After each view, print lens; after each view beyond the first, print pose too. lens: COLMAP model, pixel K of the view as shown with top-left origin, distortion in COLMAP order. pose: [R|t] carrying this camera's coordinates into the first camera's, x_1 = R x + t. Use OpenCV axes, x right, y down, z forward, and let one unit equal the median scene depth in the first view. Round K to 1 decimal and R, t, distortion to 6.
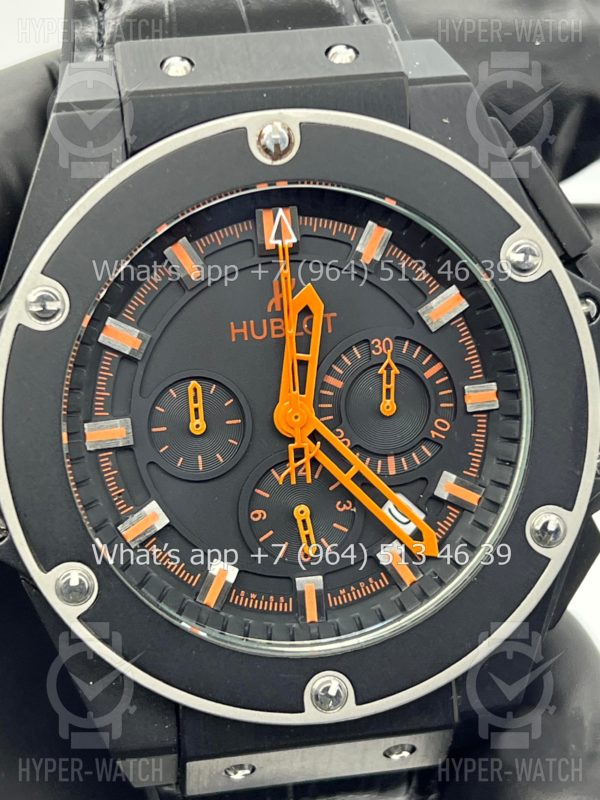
lens RADIAL K [[1884.5, 0, 297.4], [0, 1884.5, 404.4], [0, 0, 1]] dist [0.266345, 0.000000]
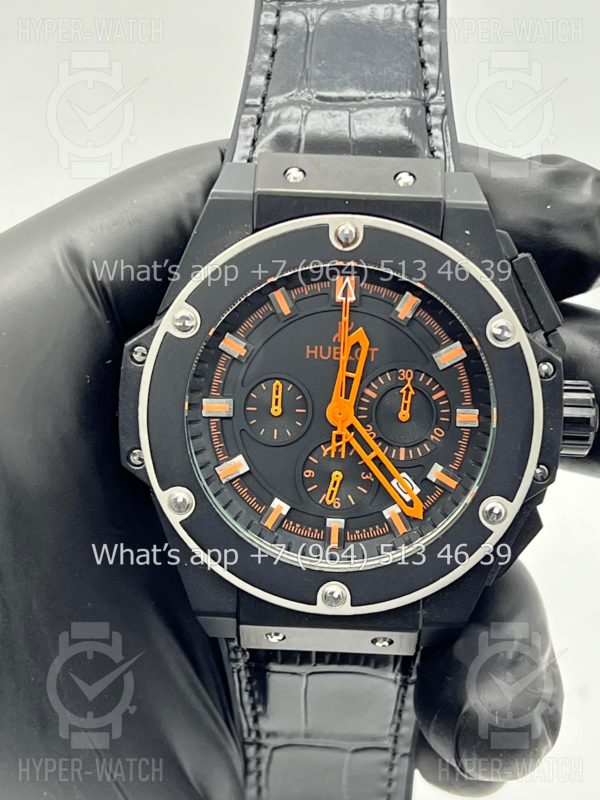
lens RADIAL K [[1884.5, 0, 300.6], [0, 1884.5, 400.8], [0, 0, 1]] dist [0.266345, 0.000000]
pose [[0.980183, 0.143699, -0.136350, 0.172564], [-0.136736, 0.988838, 0.059176, -0.088678], [0.143331, -0.039360, 0.988892, -0.499846]]
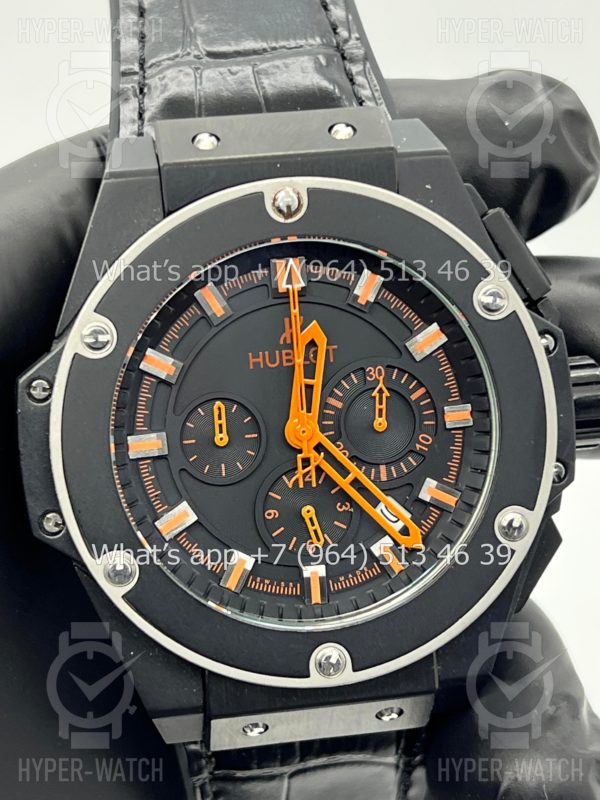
lens RADIAL K [[1884.5, 0, 300.4], [0, 1884.5, 402.3], [0, 0, 1]] dist [0.266345, 0.000000]
pose [[0.999993, 0.003040, 0.002063, -0.005170], [-0.002987, 0.999682, -0.025044, 0.017953], [-0.002139, 0.025037, 0.999684, -0.199083]]
